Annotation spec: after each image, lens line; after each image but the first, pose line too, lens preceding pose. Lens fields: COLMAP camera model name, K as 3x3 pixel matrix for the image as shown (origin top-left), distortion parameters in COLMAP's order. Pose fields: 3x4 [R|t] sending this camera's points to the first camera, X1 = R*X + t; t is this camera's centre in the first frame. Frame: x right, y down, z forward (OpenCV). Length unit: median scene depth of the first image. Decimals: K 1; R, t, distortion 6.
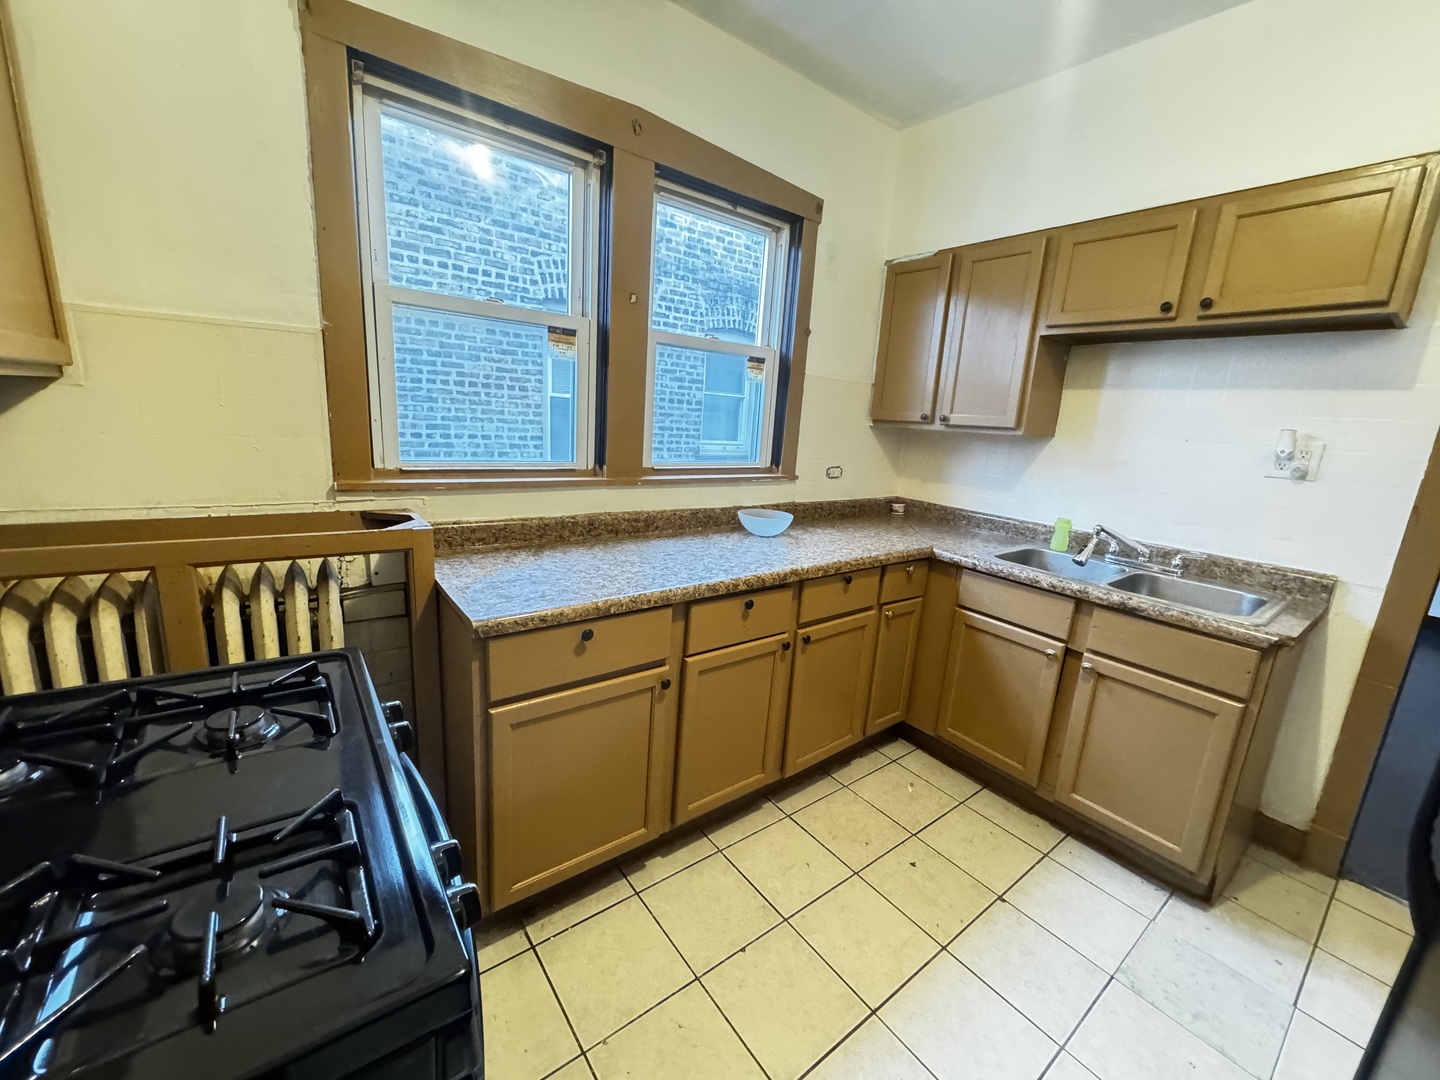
lens RADIAL K [[574.5, 0, 718.2], [0, 574.5, 535.7], [0, 0, 1]] dist [-0.000955, 0.000048]
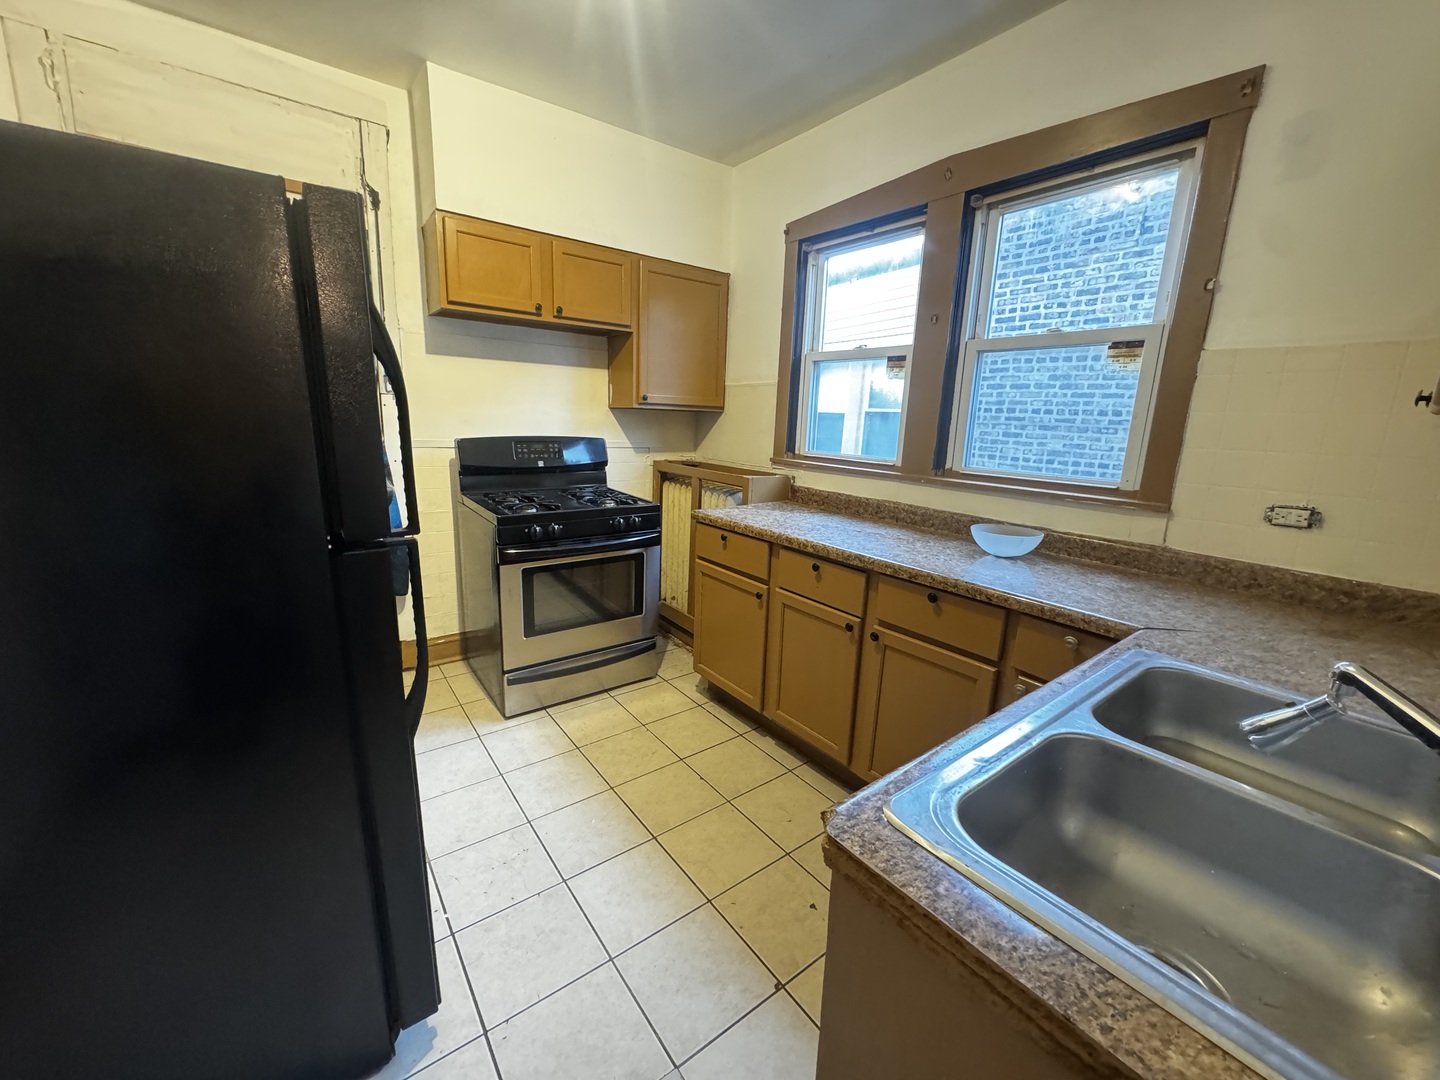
lens RADIAL K [[572.2, 0, 719.4], [0, 572.2, 533.1], [0, 0, 1]] dist [-0.000568, 0.000014]
pose [[-0.004440, 0.136429, -0.990640, 1.032697], [-0.247136, 0.959770, 0.133286, -0.047417], [0.968971, 0.245415, 0.029455, 0.643533]]
